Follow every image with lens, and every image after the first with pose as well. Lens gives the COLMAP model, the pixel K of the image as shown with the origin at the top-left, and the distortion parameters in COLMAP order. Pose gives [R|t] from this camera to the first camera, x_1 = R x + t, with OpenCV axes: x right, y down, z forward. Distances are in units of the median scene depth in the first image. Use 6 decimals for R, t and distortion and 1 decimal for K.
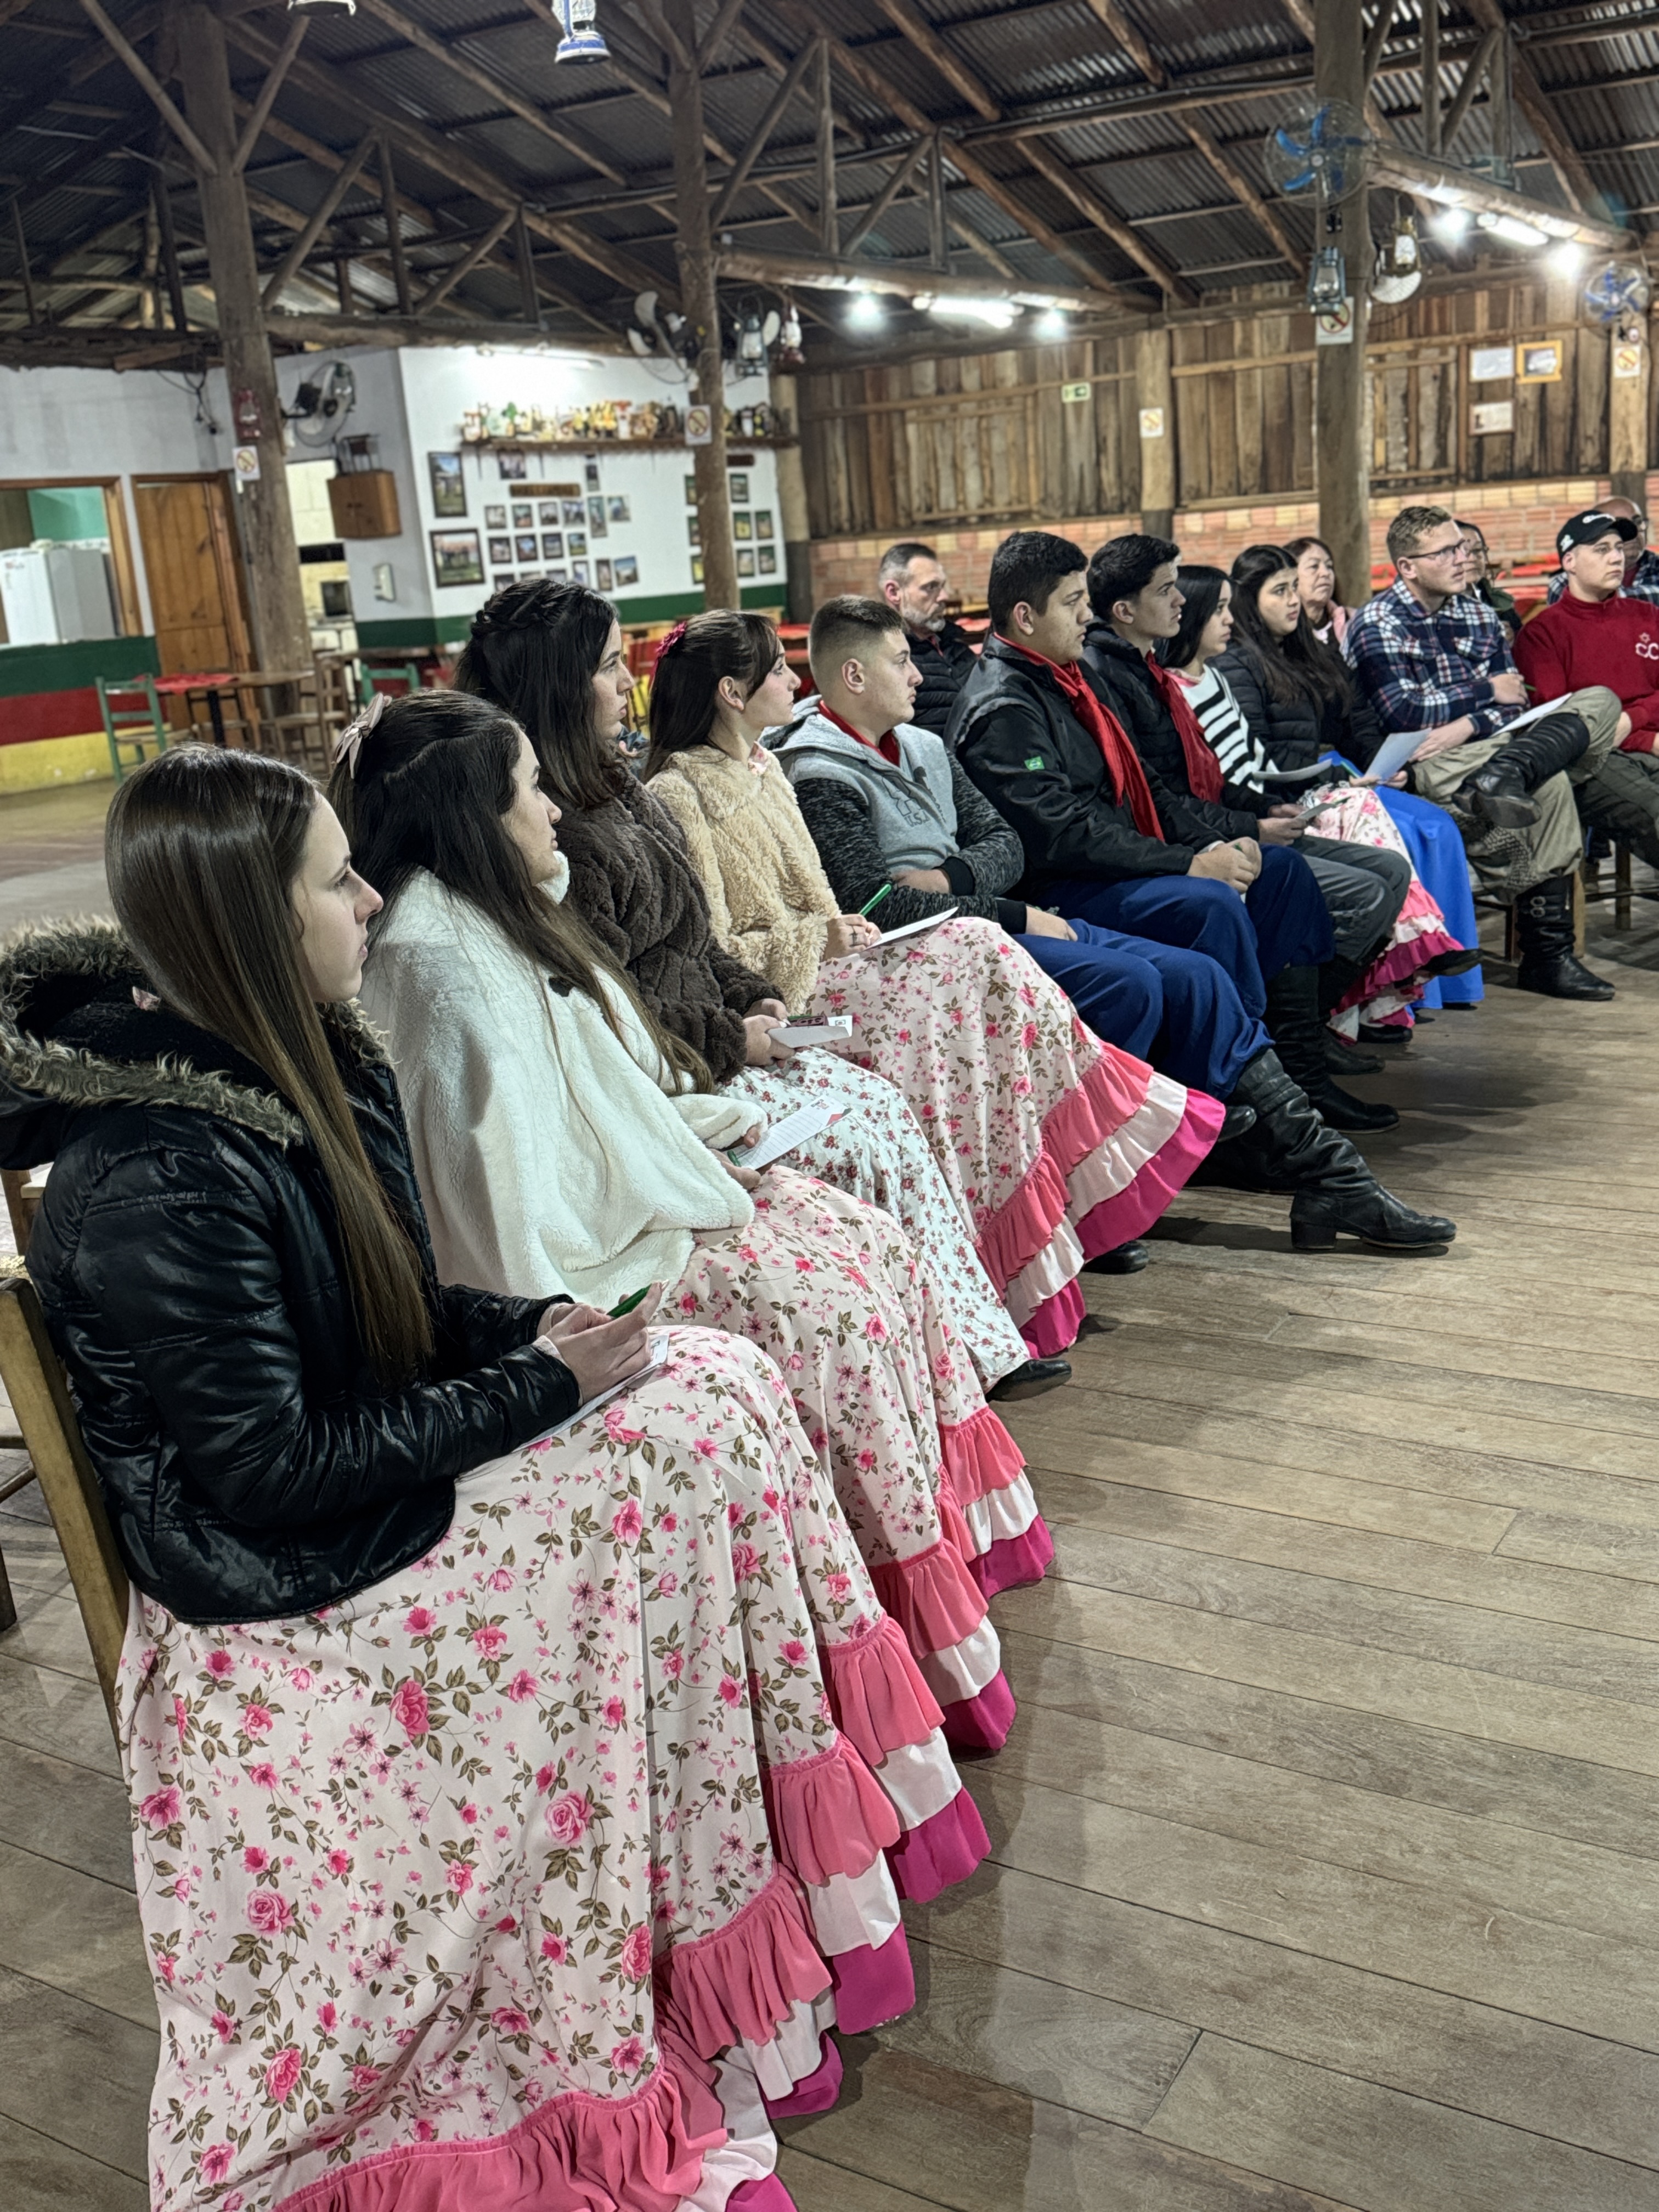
lens RADIAL K [[2137.1, 0, 829.5], [0, 2137.1, 1106.0], [0, 0, 1]] dist [0.224349, -0.541240]
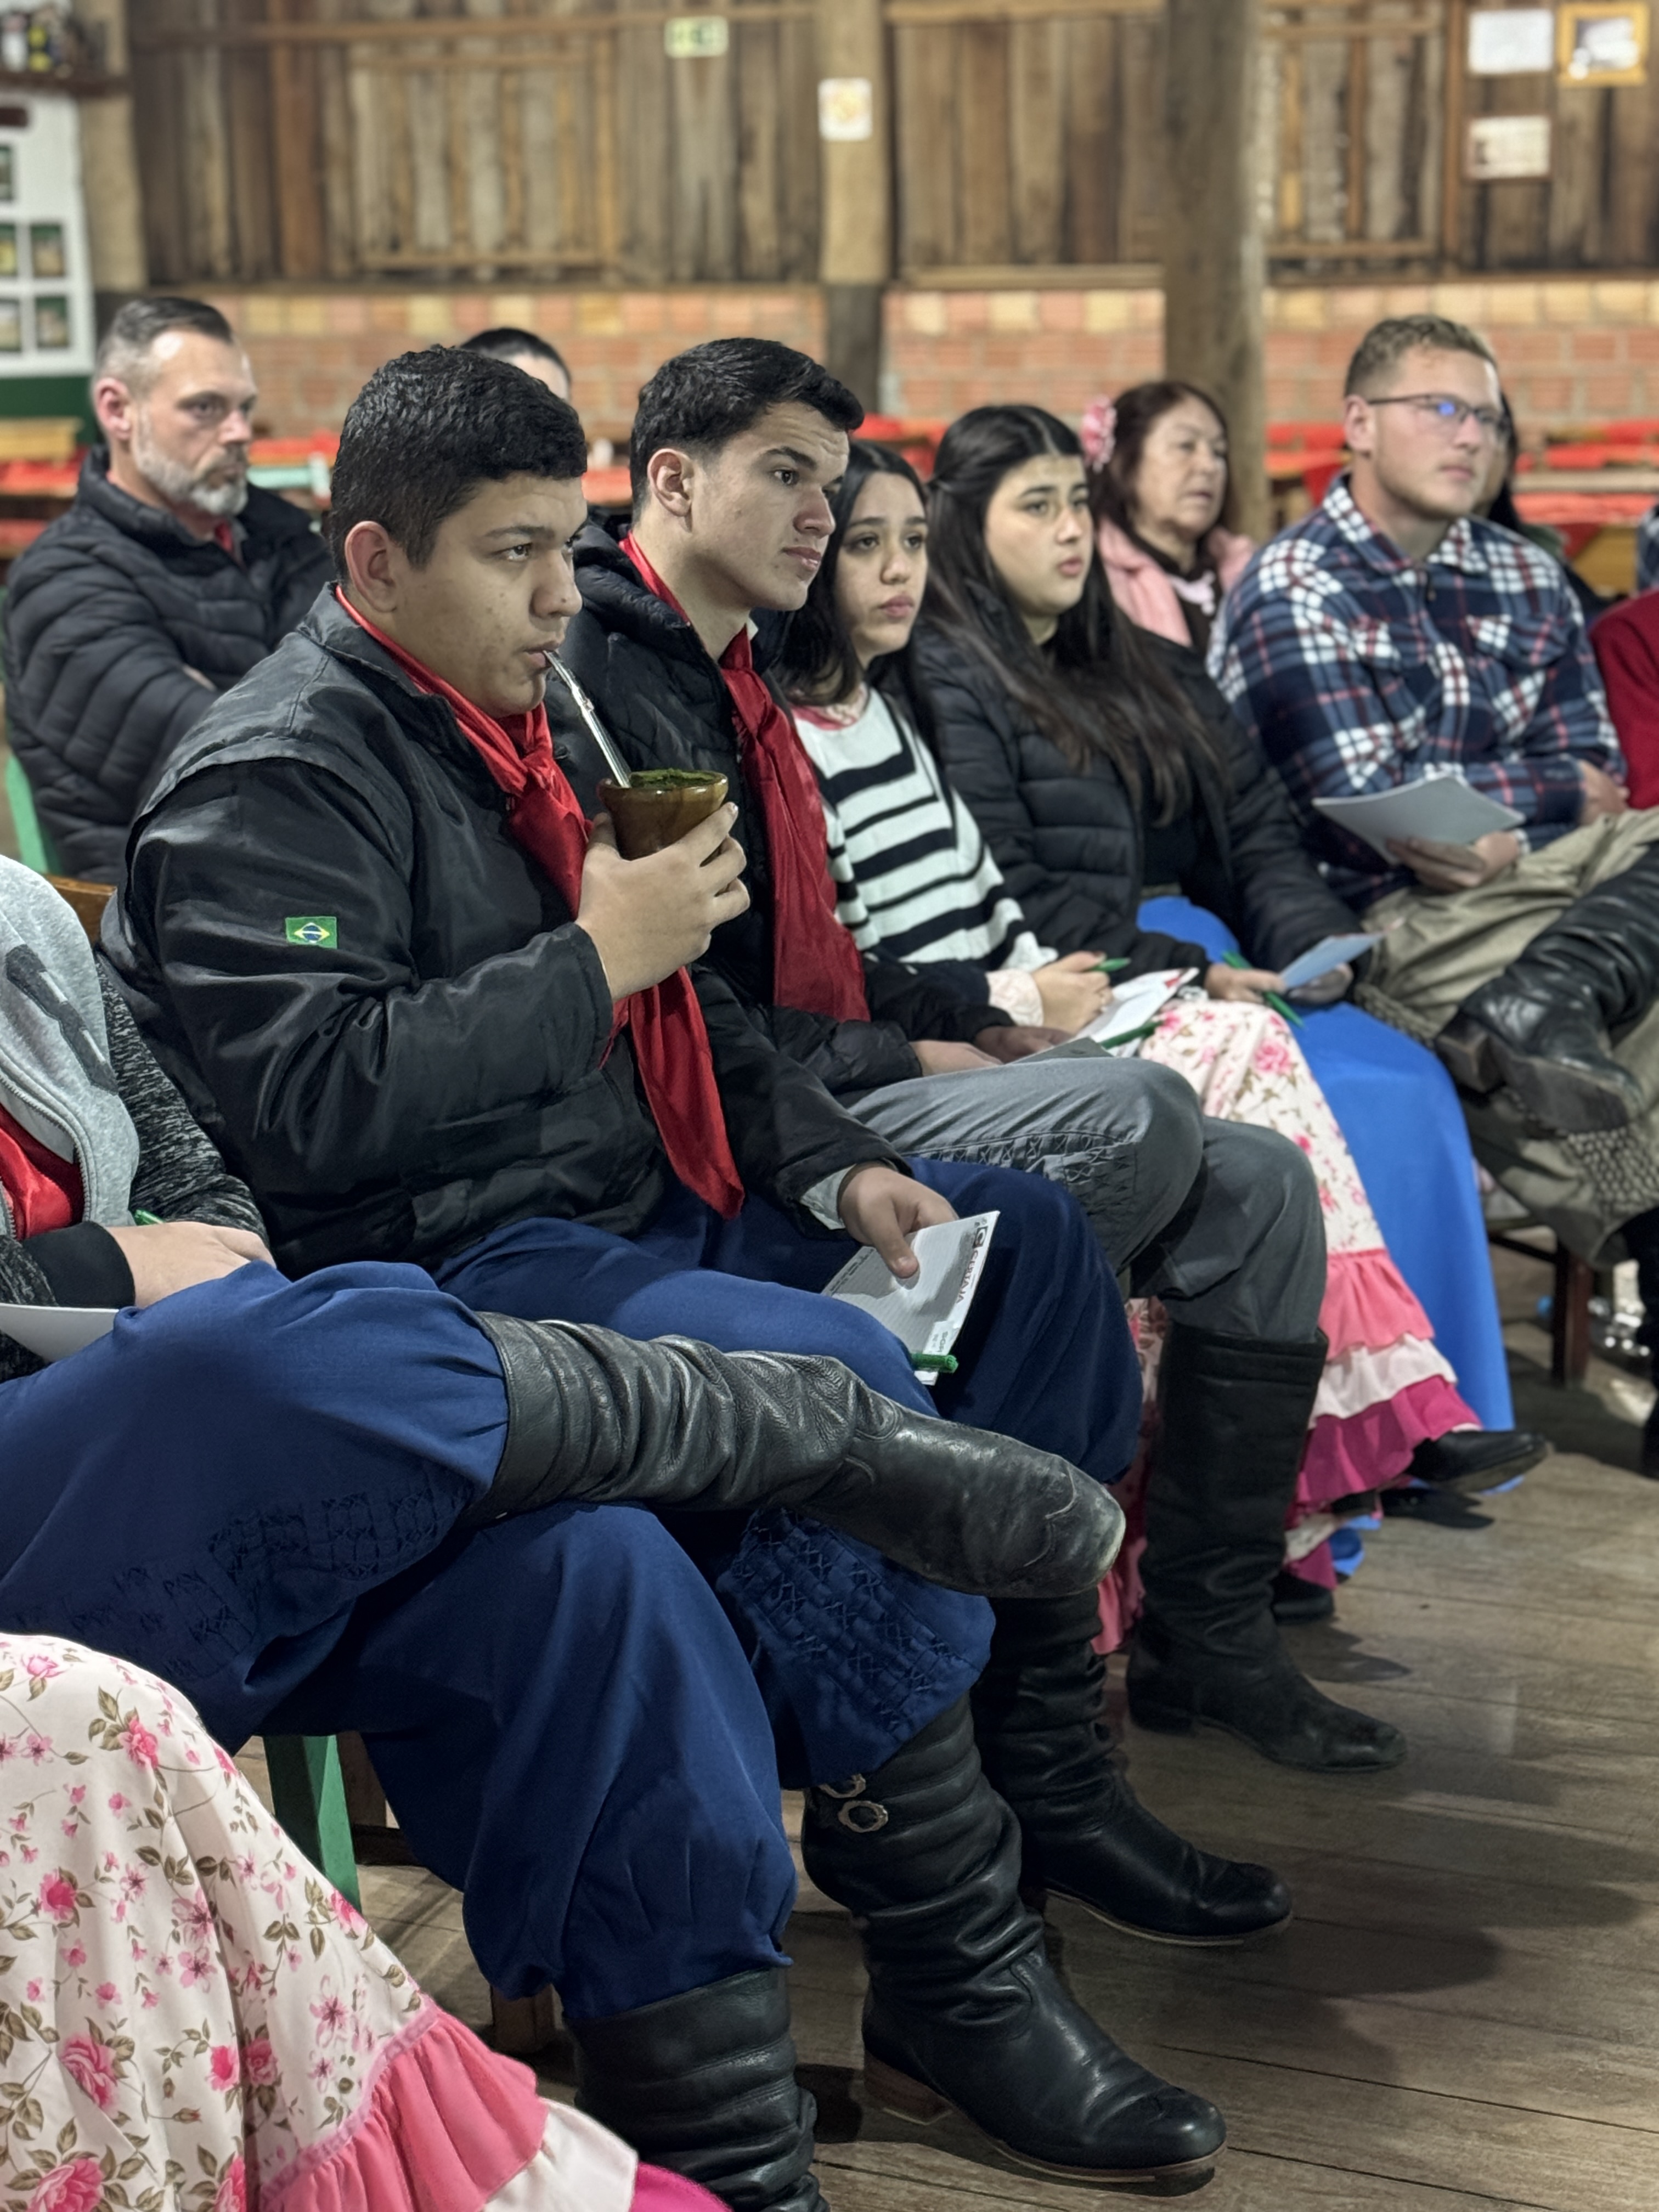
lens RADIAL K [[4091.8, 0, 829.5], [0, 4091.8, 1106.0], [0, 0, 1]] dist [0.122136, 0.056781]
pose [[0.989417, 0.037492, 0.140171, 0.022942], [-0.028276, 0.997340, -0.067176, -0.026080], [-0.142317, 0.062502, 0.987846, 0.094741]]
